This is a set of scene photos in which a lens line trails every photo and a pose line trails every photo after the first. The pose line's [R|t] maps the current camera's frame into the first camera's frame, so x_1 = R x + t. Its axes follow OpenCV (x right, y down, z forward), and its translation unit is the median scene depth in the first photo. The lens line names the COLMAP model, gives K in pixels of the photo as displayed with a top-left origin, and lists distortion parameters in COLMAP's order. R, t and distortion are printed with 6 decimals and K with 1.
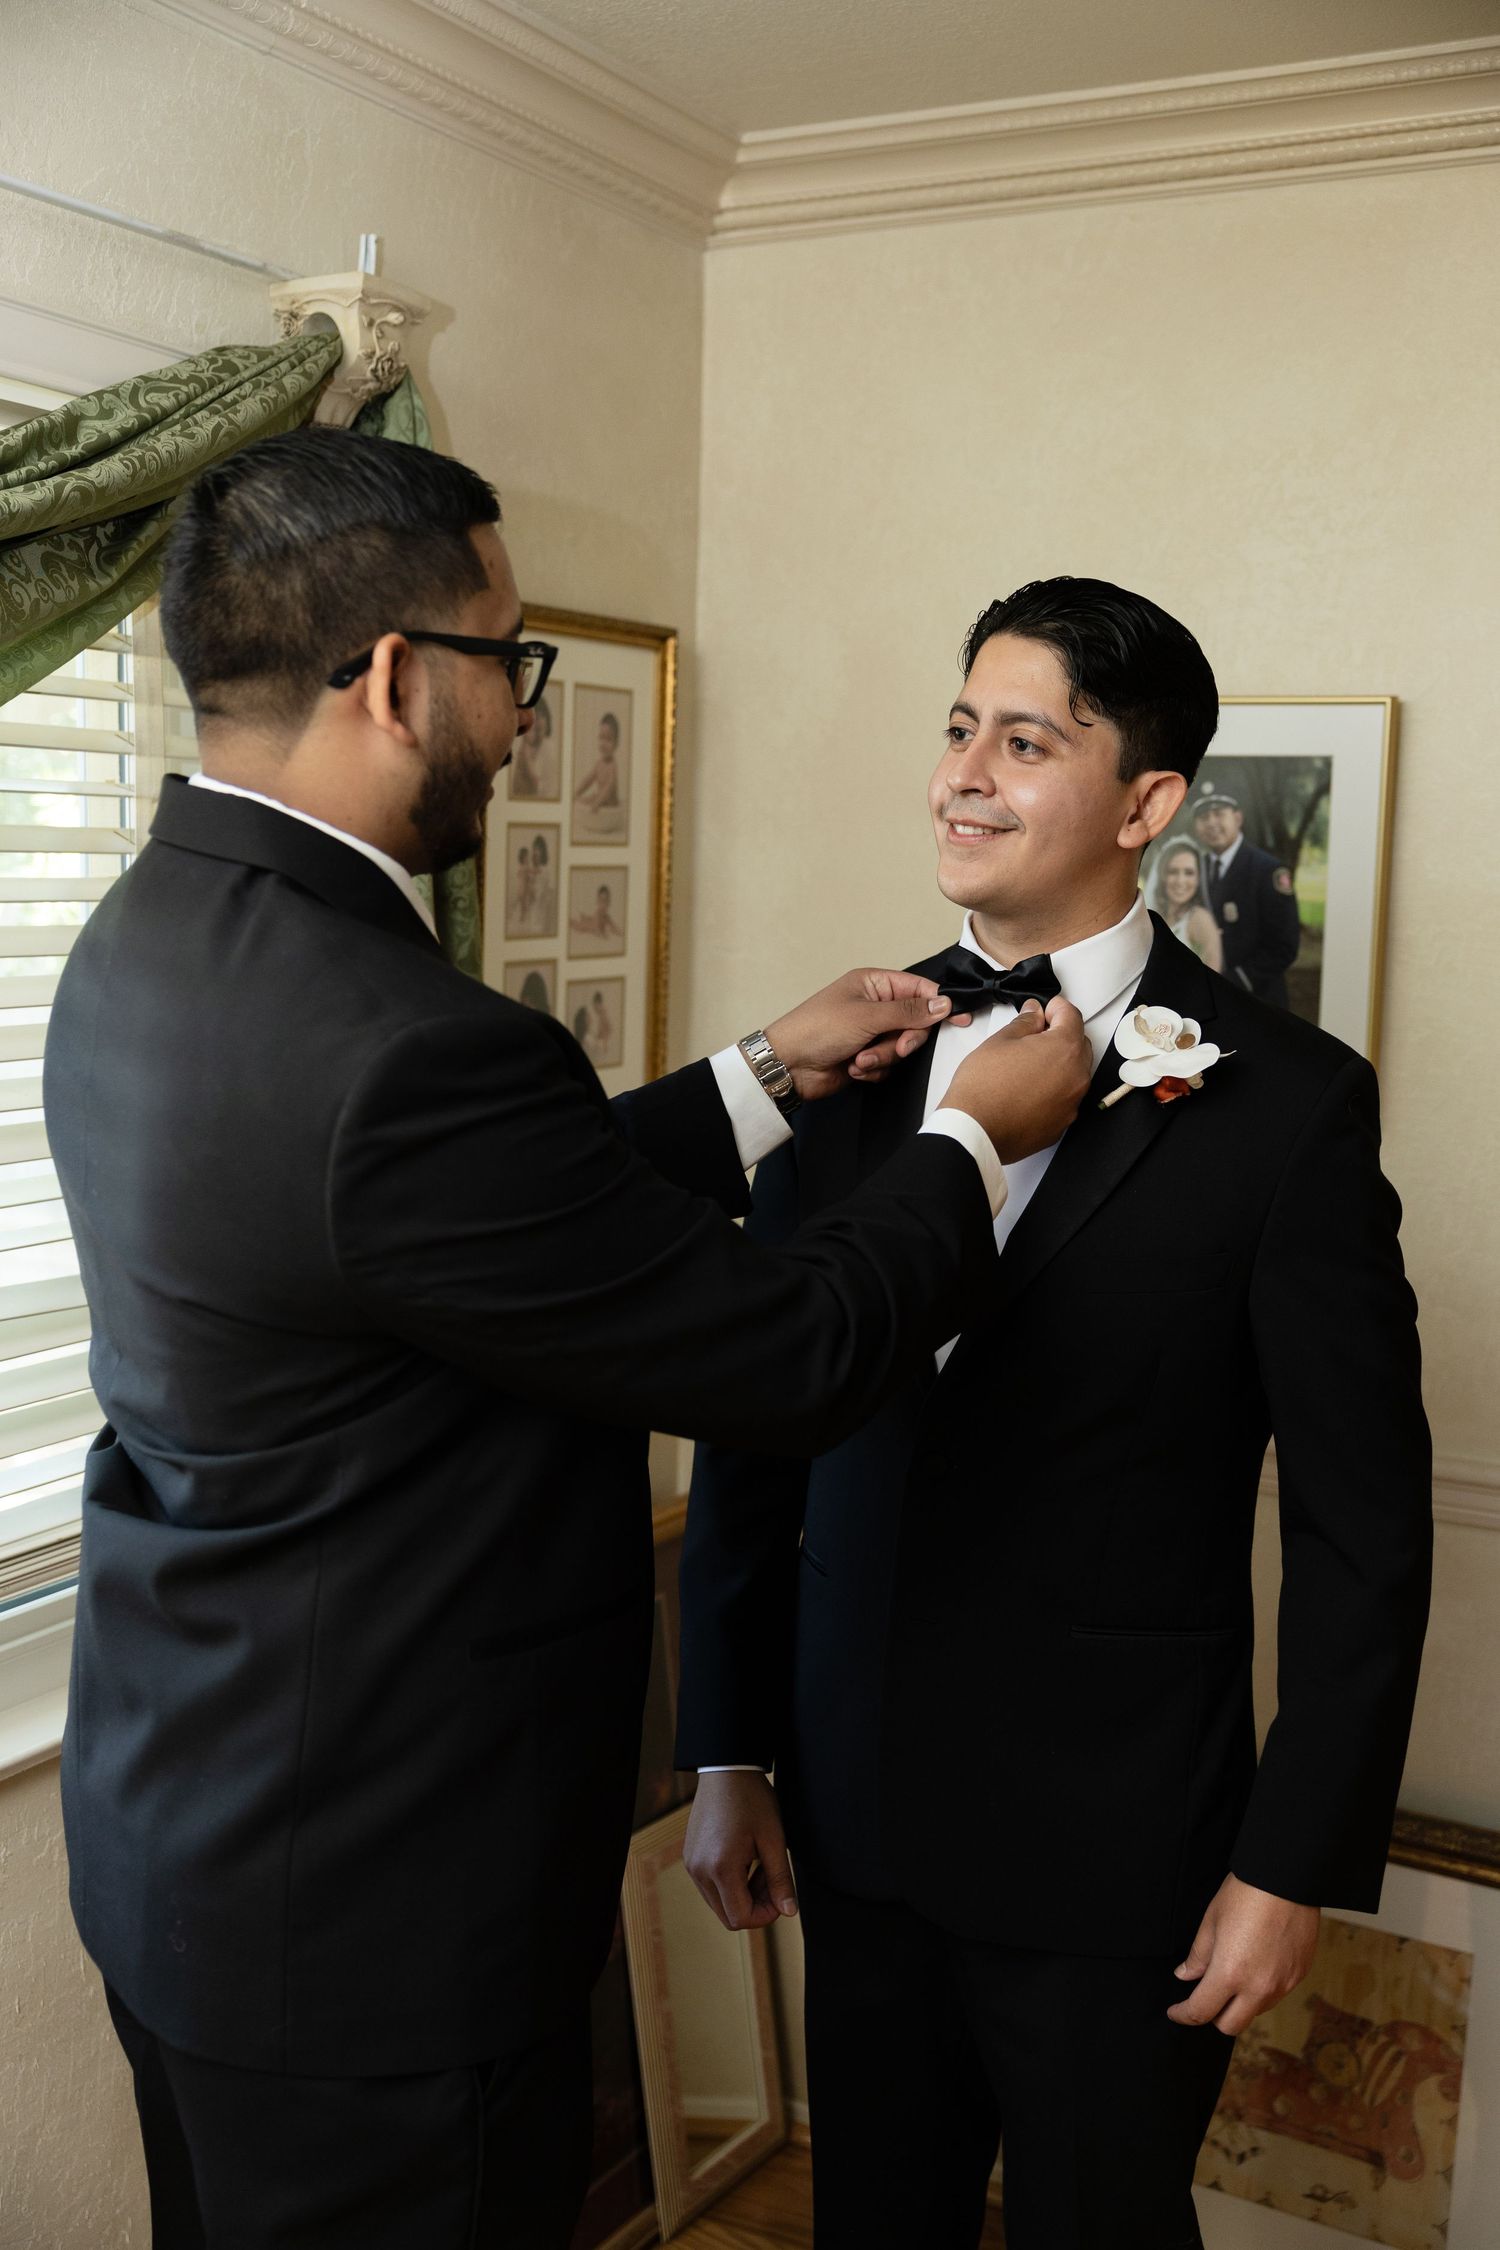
lens RADIAL K [[2316.8, 0, 738.3], [0, 2316.8, 1167.2], [0, 0, 1]] dist [-0.018036, 0.000000]
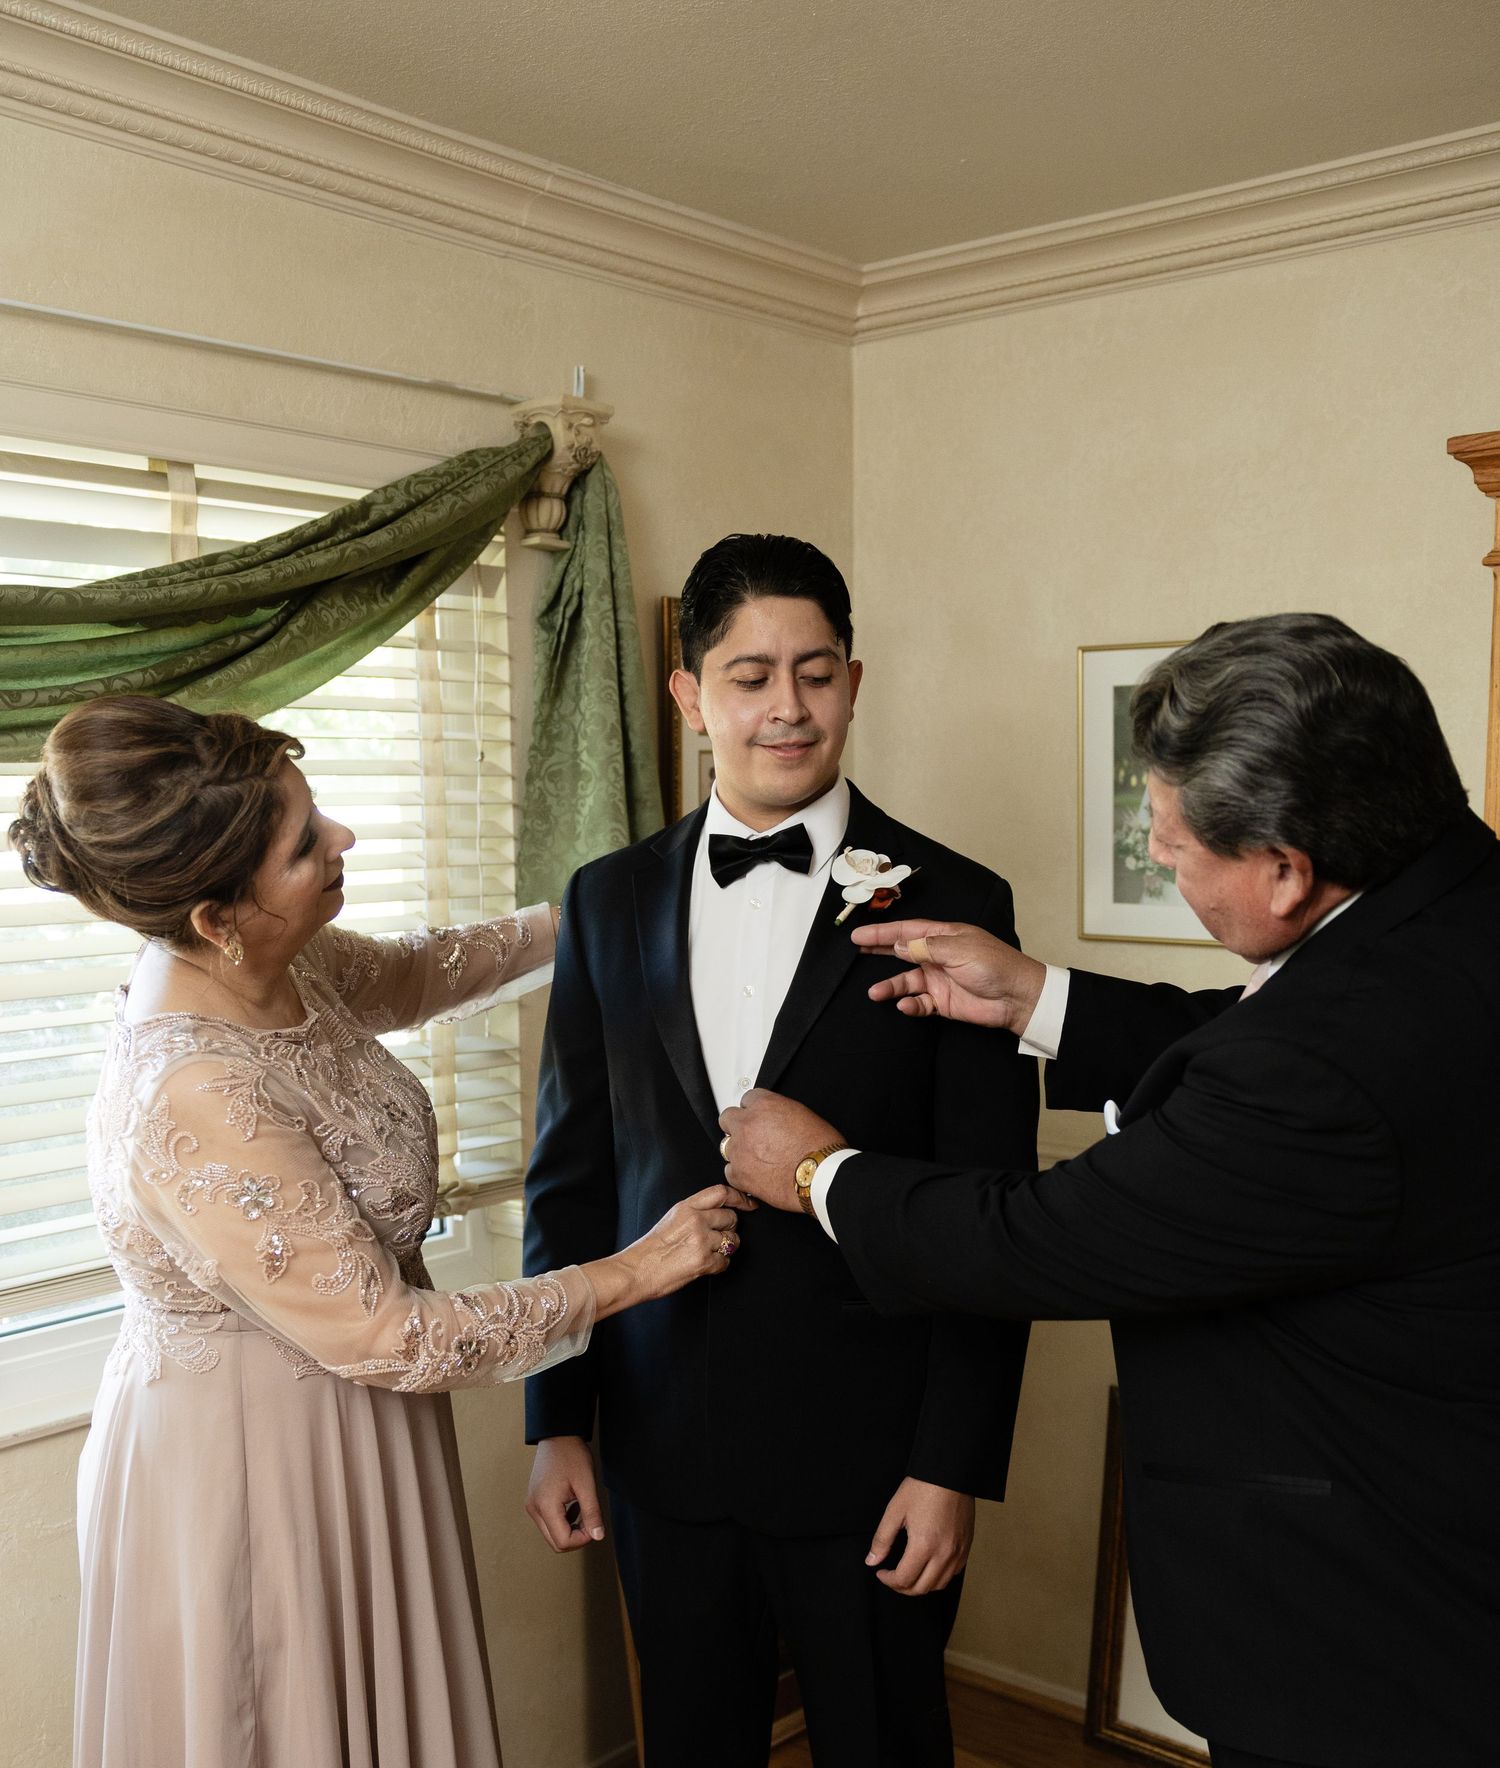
lens RADIAL K [[1860.5, 0, 717.9], [0, 1860.5, 1040.5], [0, 0, 1]] dist [-0.006549, 0.000000]
pose [[0.975182, -0.005402, -0.221339, 0.175187], [0.004639, 0.999981, -0.003966, 0.041271], [0.221356, 0.002841, 0.975189, -0.155170]]
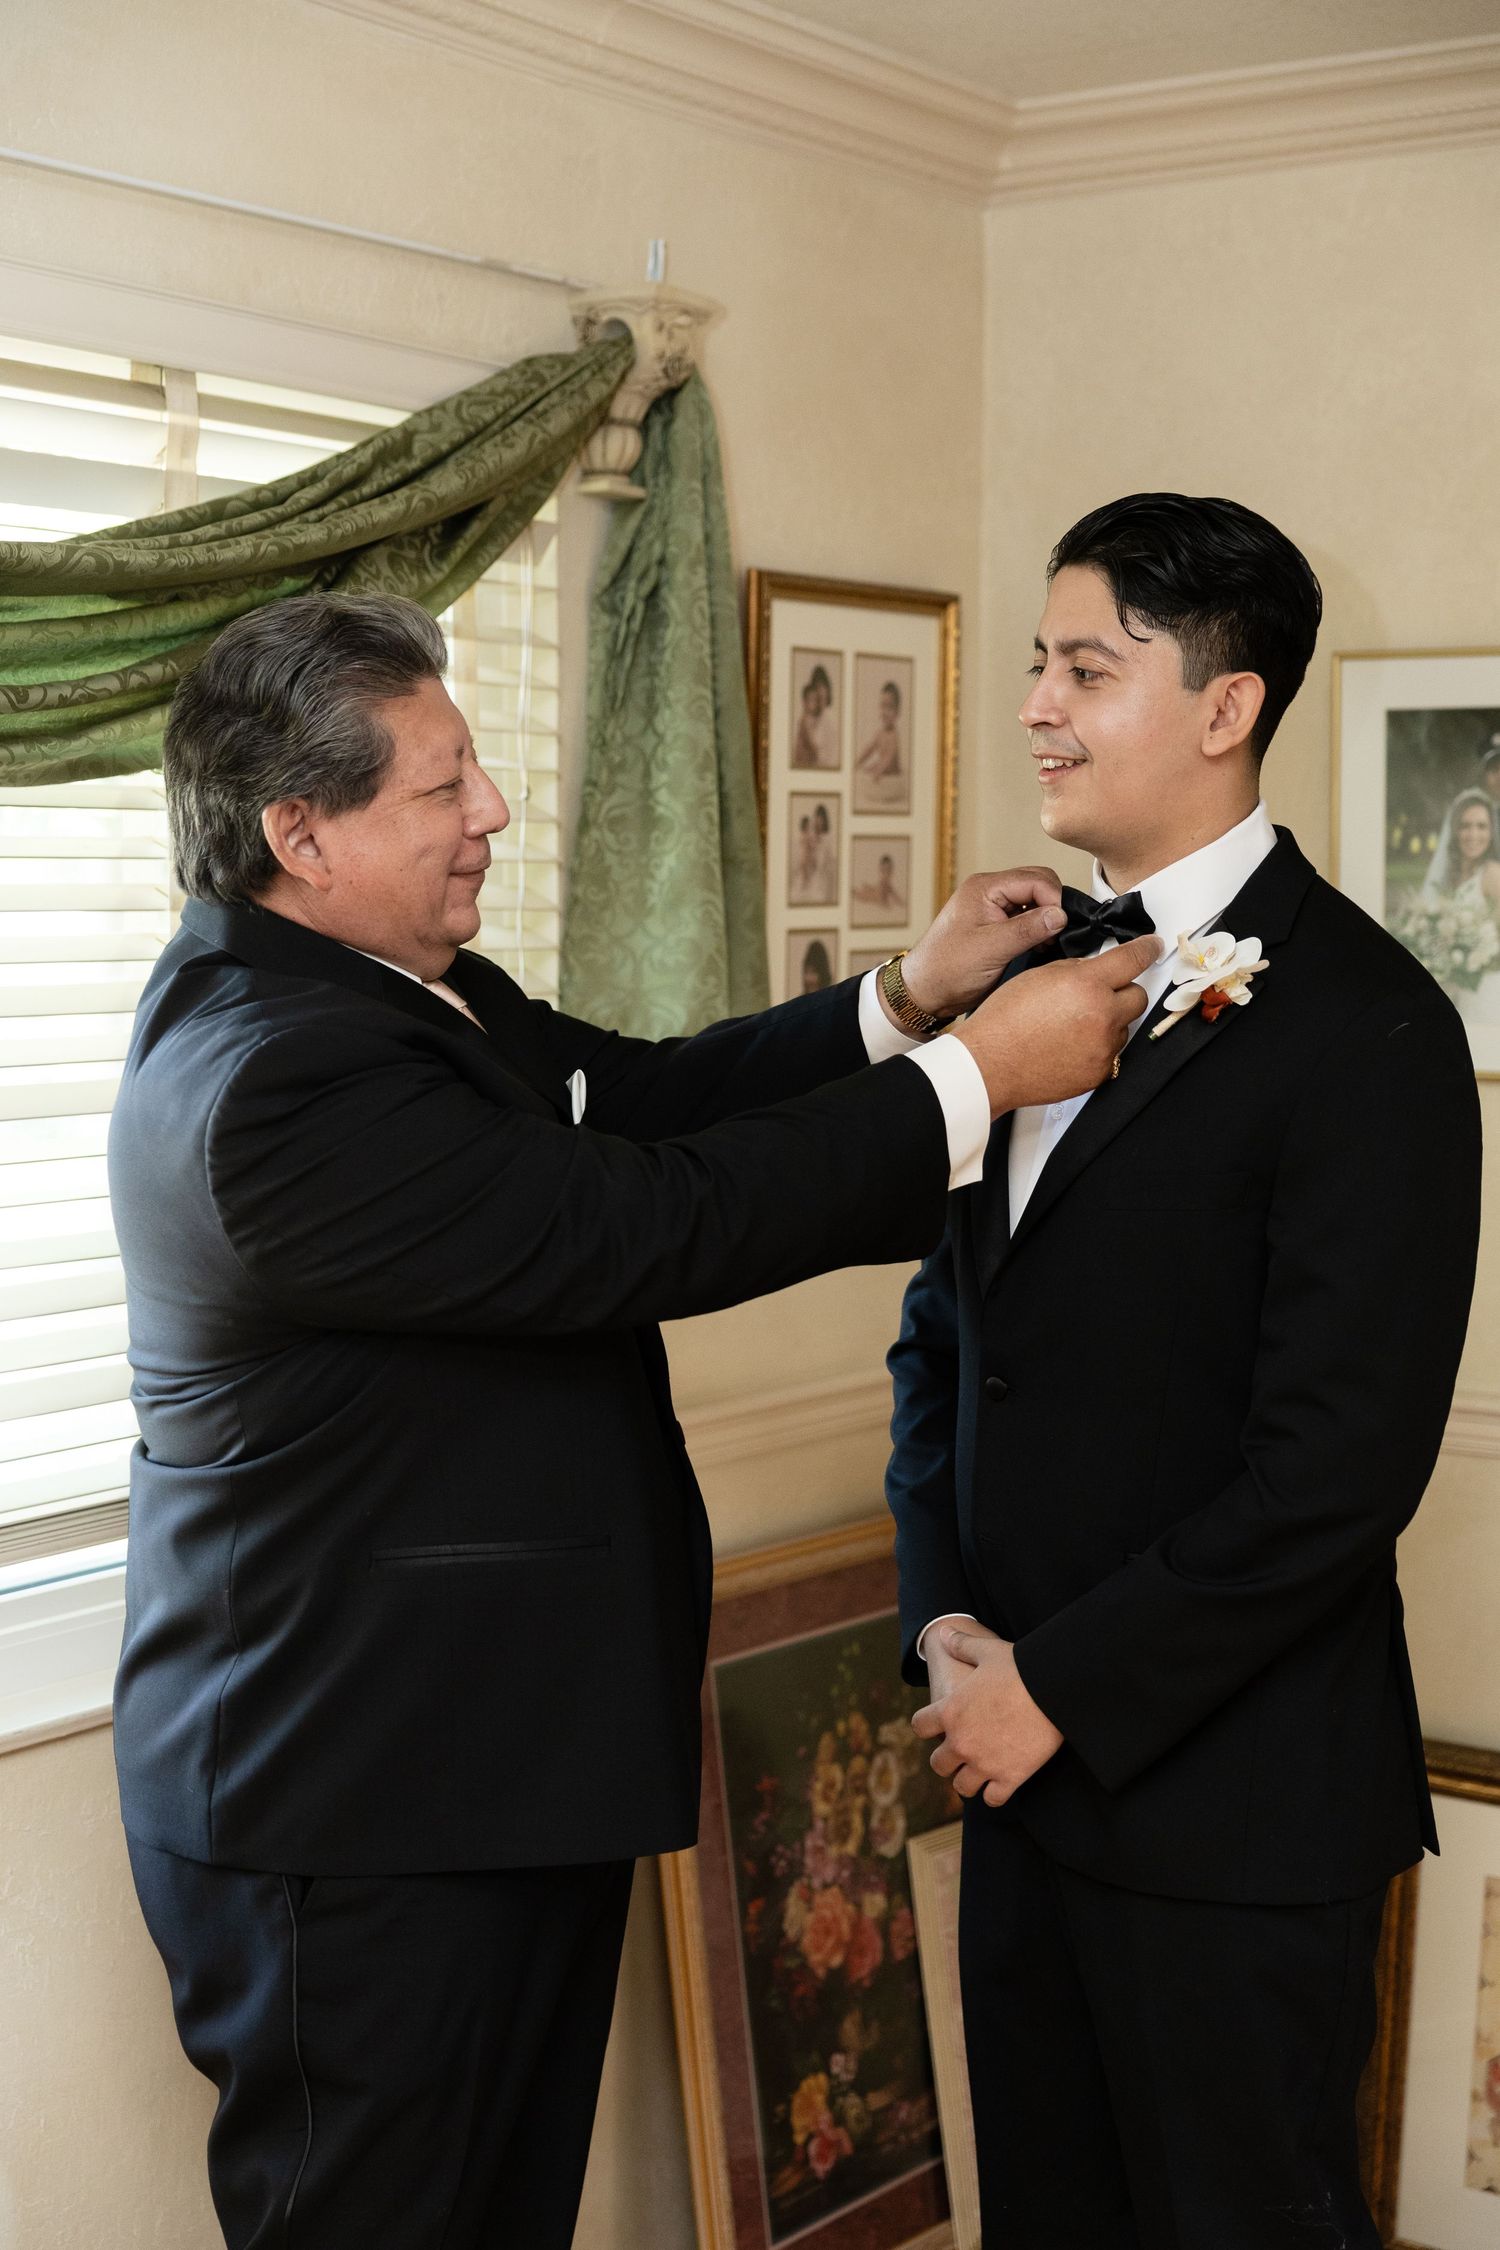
lens RADIAL K [[3363.2, 0, 765.1], [0, 3363.2, 1119.9], [0, 0, 1]] dist [0.041110, 0.000000]
pose [[0.994695, -0.012307, -0.102126, 0.038067], [0.005626, 0.997840, -0.065448, 0.090588], [0.102711, 0.064527, 0.992616, -0.450567]]
